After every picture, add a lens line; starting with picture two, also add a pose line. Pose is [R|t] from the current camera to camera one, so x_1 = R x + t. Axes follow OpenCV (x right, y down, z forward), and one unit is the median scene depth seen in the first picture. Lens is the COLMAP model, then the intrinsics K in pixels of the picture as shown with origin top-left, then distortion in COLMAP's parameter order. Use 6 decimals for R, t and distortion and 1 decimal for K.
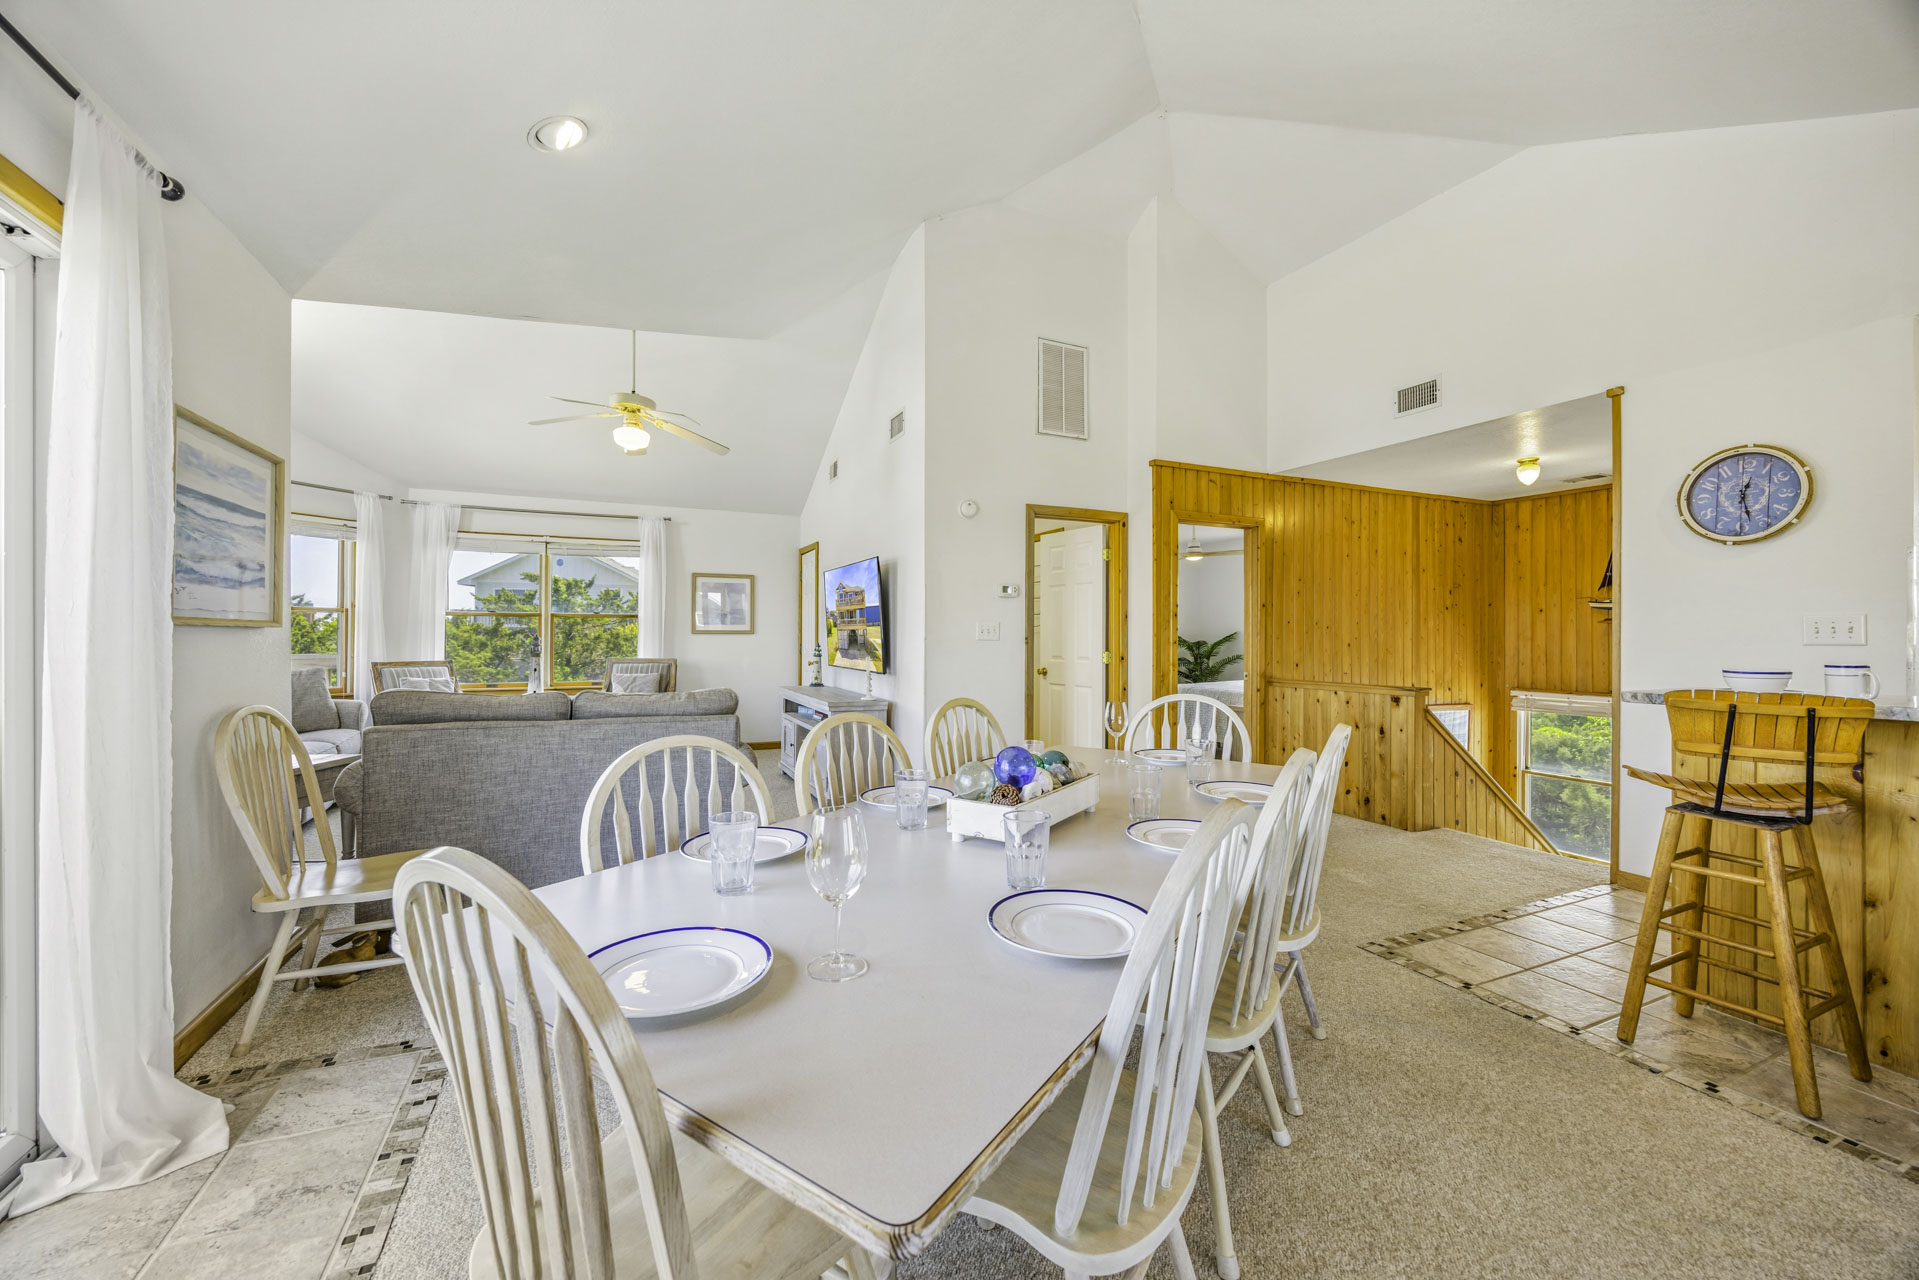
lens RADIAL K [[733.3, 0, 951.9], [0, 733.3, 630.2], [0, 0, 1]] dist [-0.000202, -0.000030]
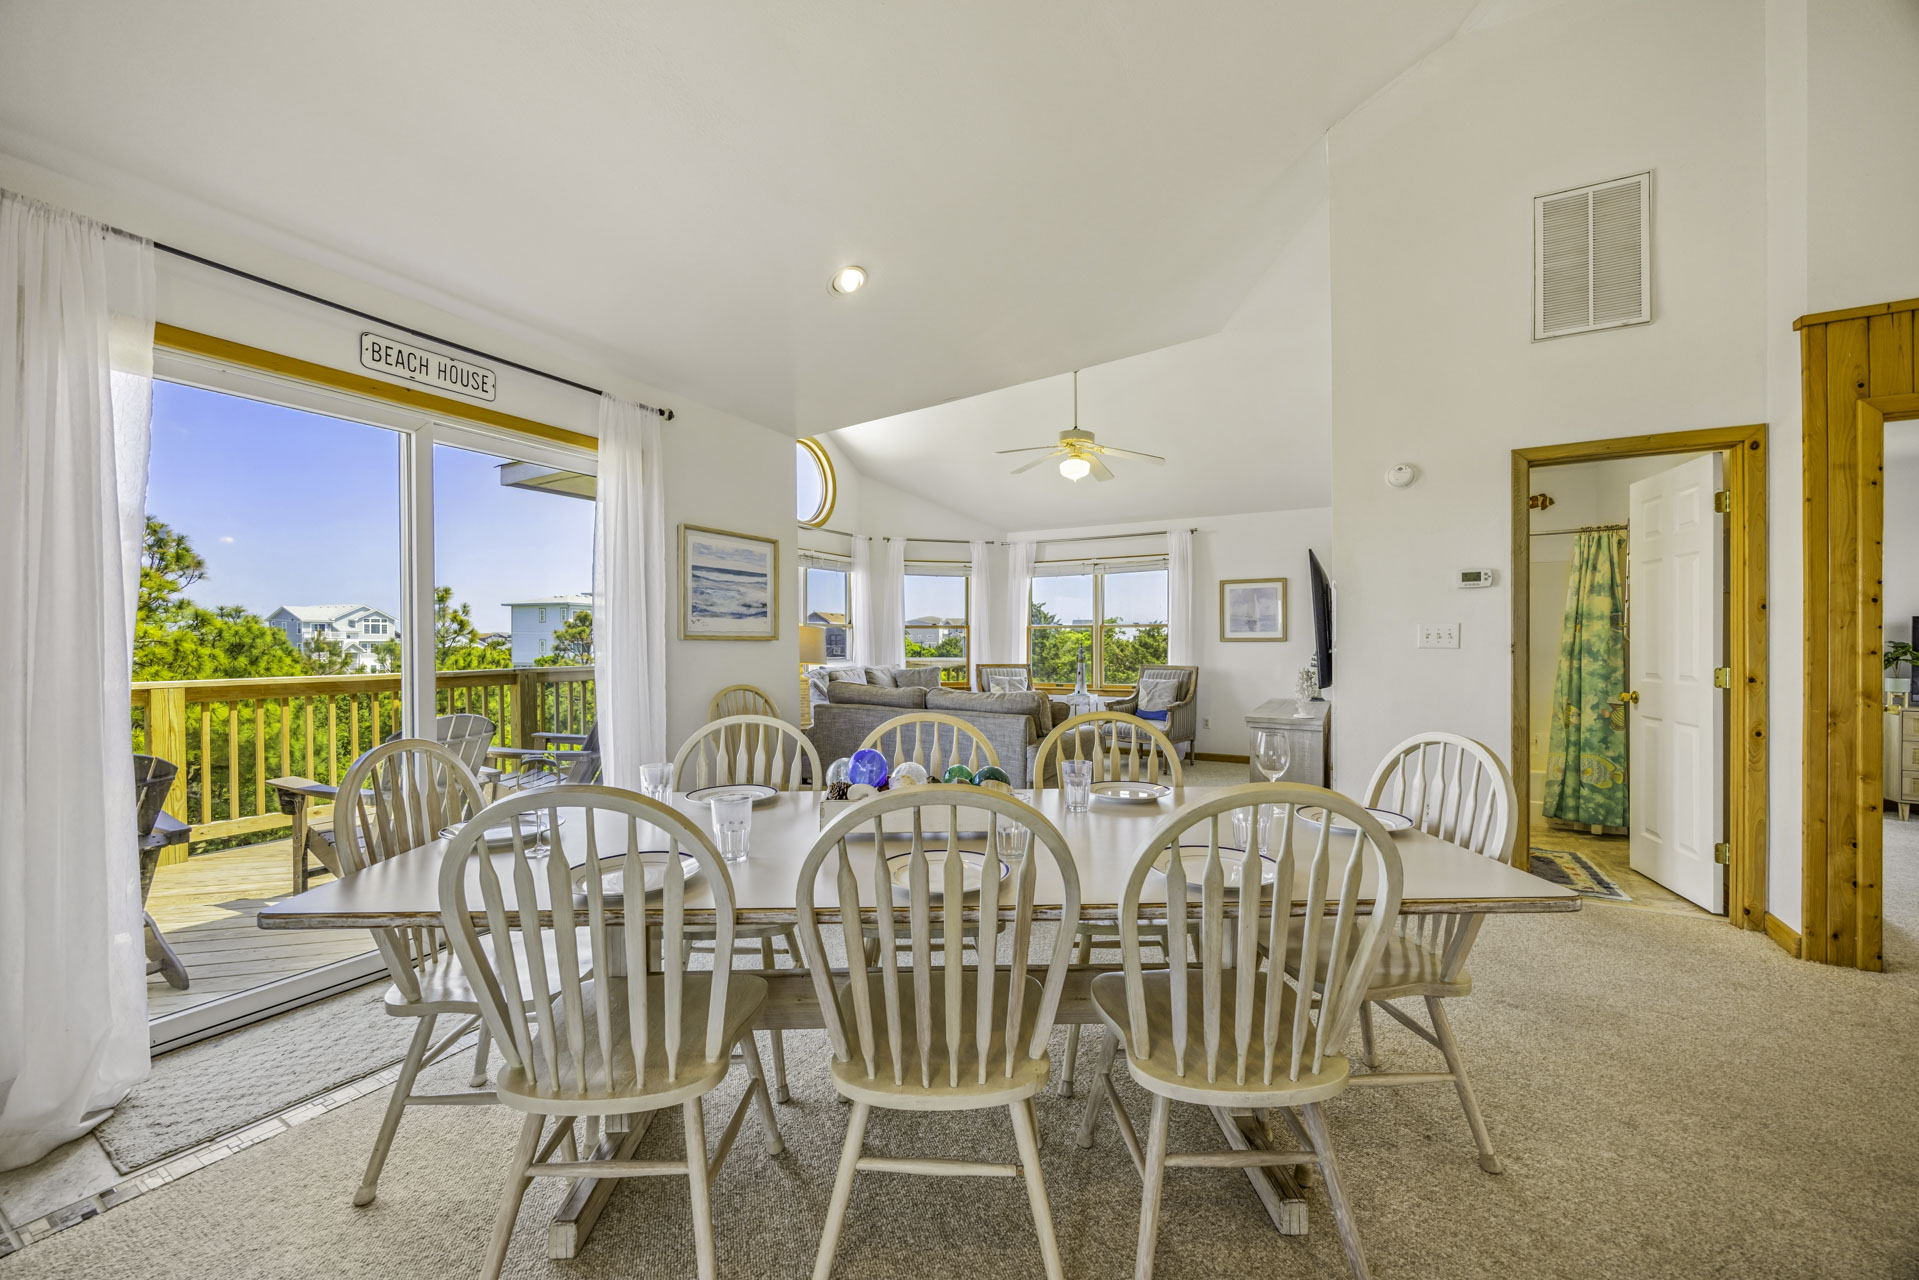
lens RADIAL K [[740.1, 0, 954.5], [0, 740.1, 652.0], [0, 0, 1]] dist [-0.001372, 0.000013]
pose [[0.593672, 0.003764, -0.804698, 0.297098], [0.011135, 0.999855, 0.012892, 0.002314], [0.804630, -0.016614, 0.593544, 0.138085]]
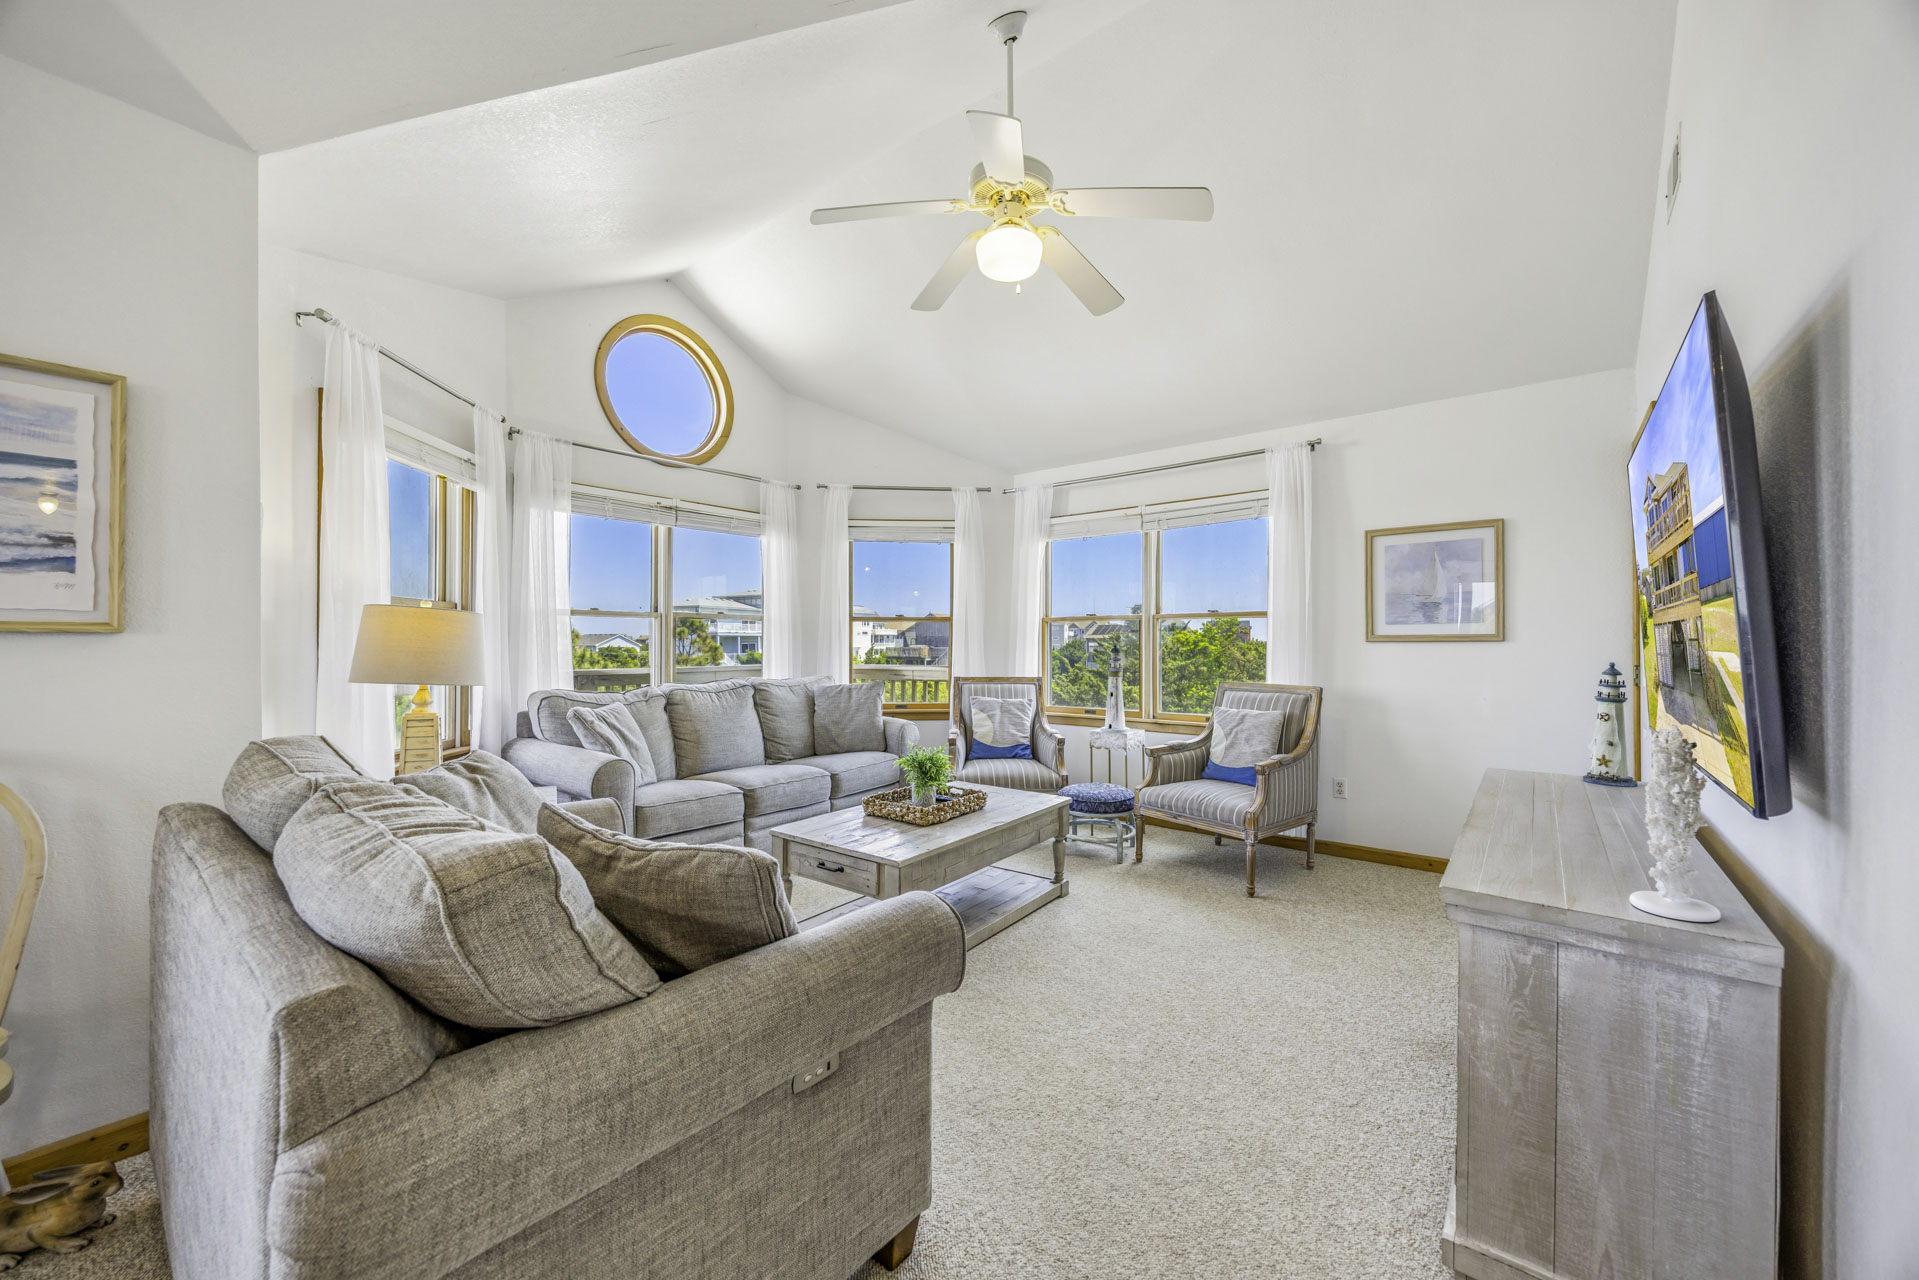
lens RADIAL K [[731.5, 0, 954.8], [0, 731.5, 638.4], [0, 0, 1]] dist [-0.004251, -0.000041]
pose [[0.442089, -0.012173, -0.896889, -0.002143], [0.008378, 0.999920, -0.009442, 0.005688], [0.896932, -0.003340, 0.442156, 0.597347]]
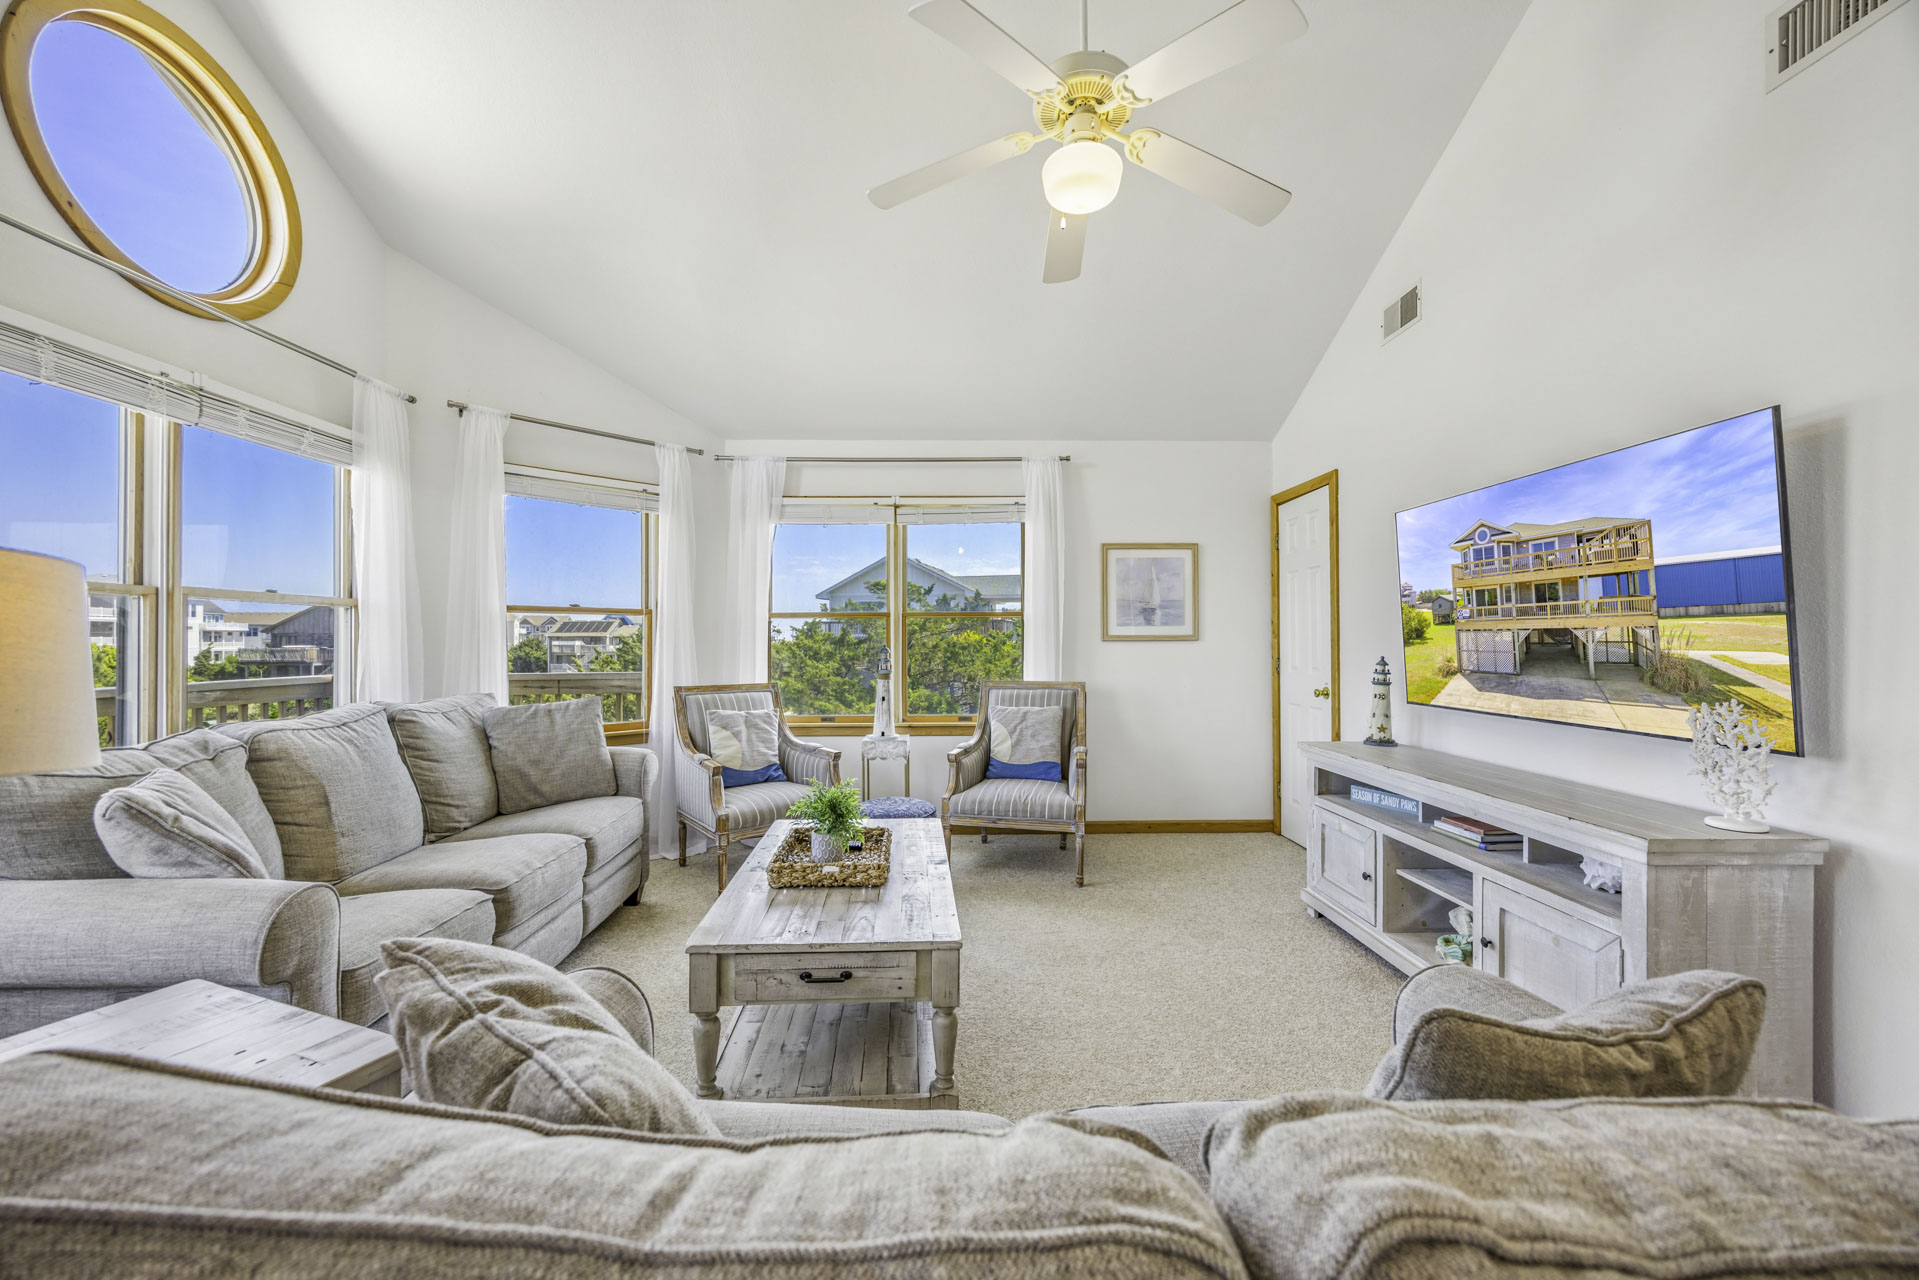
lens RADIAL K [[731.5, 0, 954.8], [0, 731.5, 638.4], [0, 0, 1]] dist [-0.004251, -0.000041]
pose [[0.916939, -0.009762, -0.398907, -0.273192], [0.010323, 0.999946, -0.000740, 0.001902], [0.398893, -0.003439, 0.916991, 0.469166]]
